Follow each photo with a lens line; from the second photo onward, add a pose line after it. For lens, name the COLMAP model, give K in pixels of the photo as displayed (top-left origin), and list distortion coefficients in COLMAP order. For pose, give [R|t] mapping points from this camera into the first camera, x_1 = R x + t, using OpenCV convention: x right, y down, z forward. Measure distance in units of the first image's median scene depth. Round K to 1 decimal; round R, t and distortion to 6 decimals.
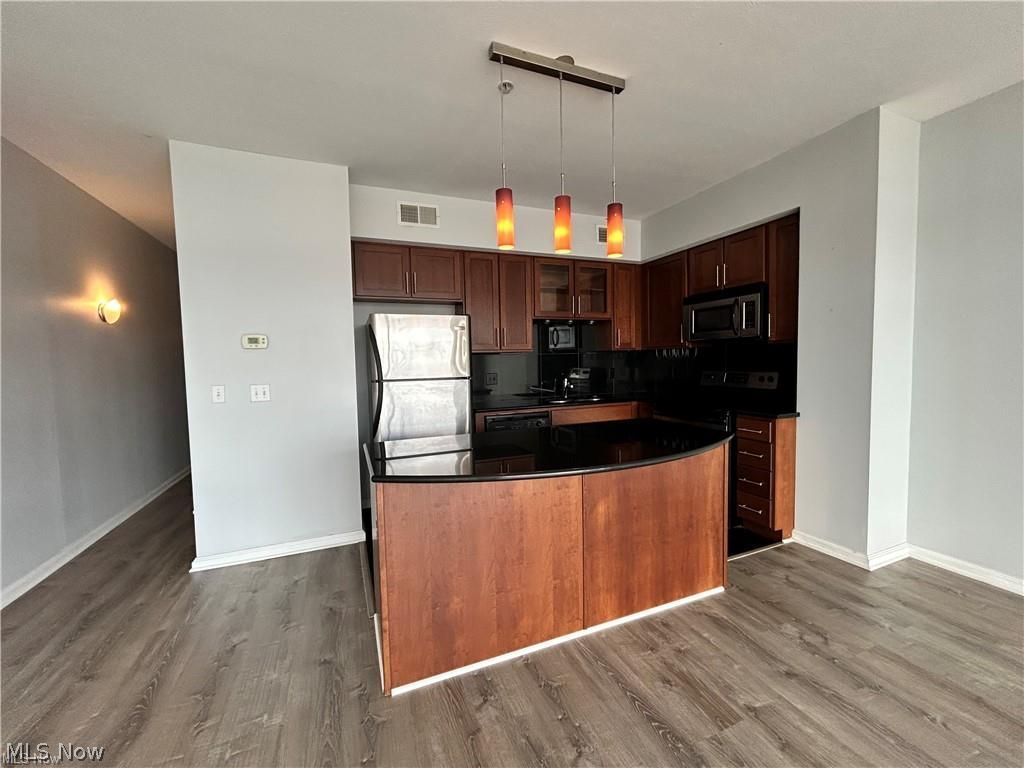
lens RADIAL K [[412.8, 0, 509.5], [0, 412.8, 384.4], [0, 0, 1]] dist [-0.003845, 0.000554]
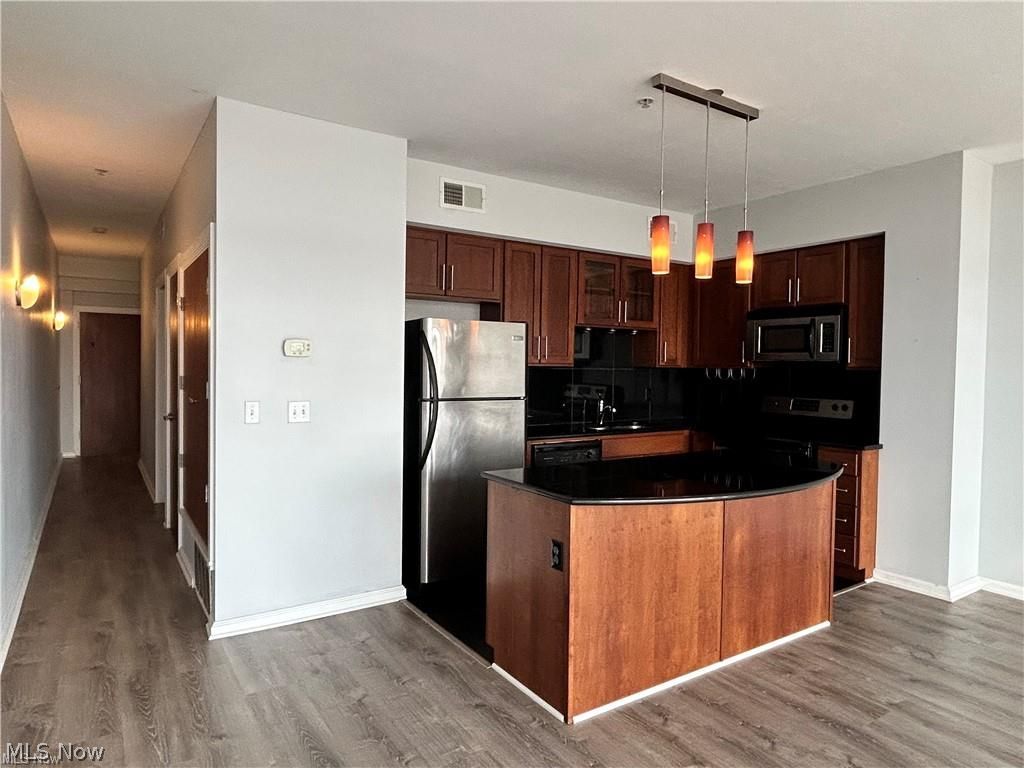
lens RADIAL K [[635.9, 0, 507.9], [0, 635.9, 384.5], [0, 0, 1]] dist [-0.005462, -0.004535]
pose [[0.981143, 0.029372, 0.191037, -0.442719], [-0.023977, 0.999247, -0.030496, -0.004649], [-0.191789, 0.025341, 0.981109, -0.285925]]
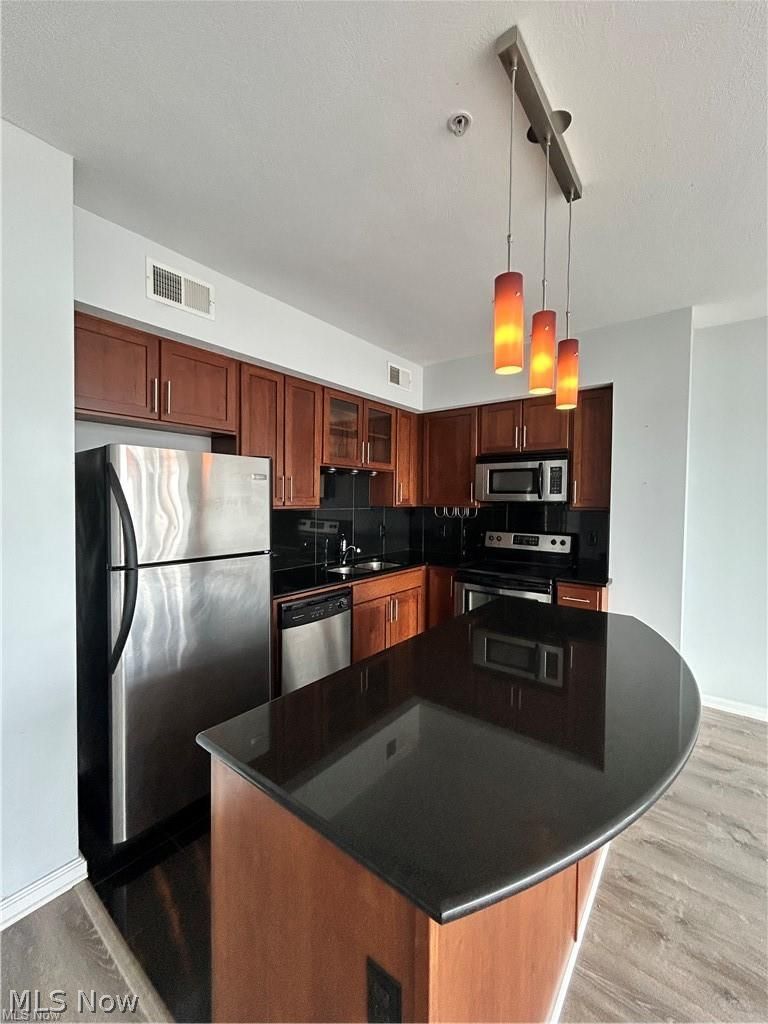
lens RADIAL K [[412.8, 0, 387.4], [0, 412.8, 511.8], [0, 0, 1]] dist [-0.003845, 0.000554]
pose [[0.867560, 0.014391, 0.497123, -0.313017], [0.000614, 0.999550, -0.030007, -0.071410], [-0.497331, 0.026338, 0.867161, 0.385227]]
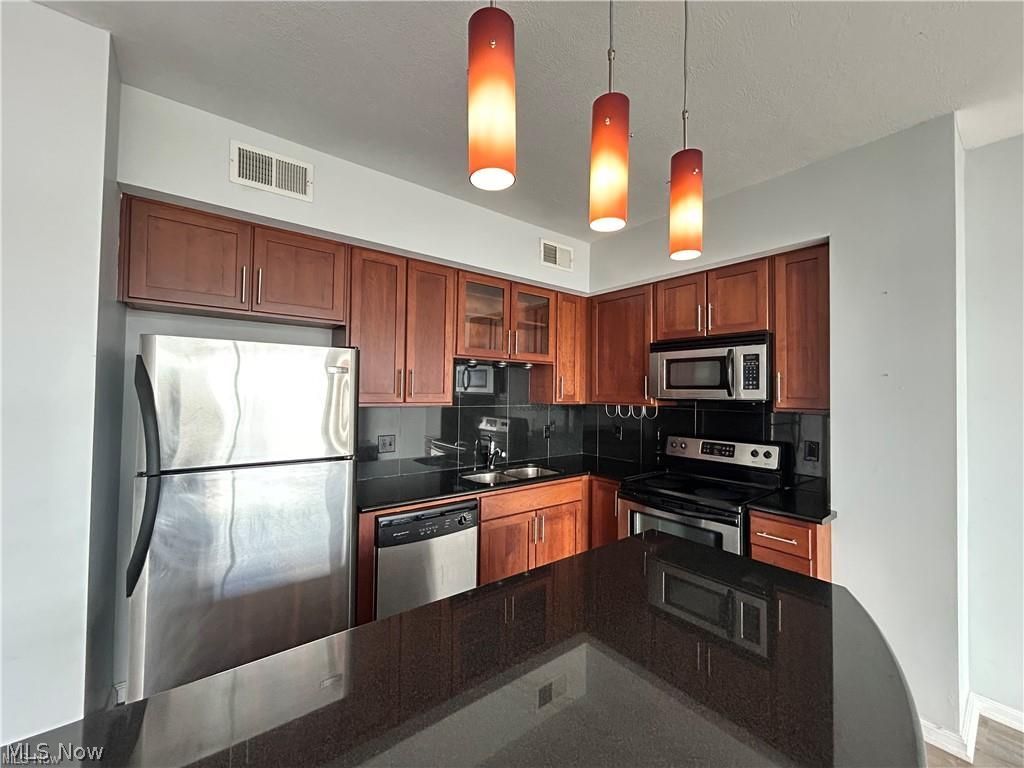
lens RADIAL K [[412.8, 0, 510.8], [0, 412.8, 383.2], [0, 0, 1]] dist [-0.003845, 0.000554]
pose [[0.961745, 0.040732, 0.270900, -0.053106], [-0.018660, 0.996328, -0.083556, -0.087980], [-0.273308, 0.075305, 0.958974, 0.456261]]
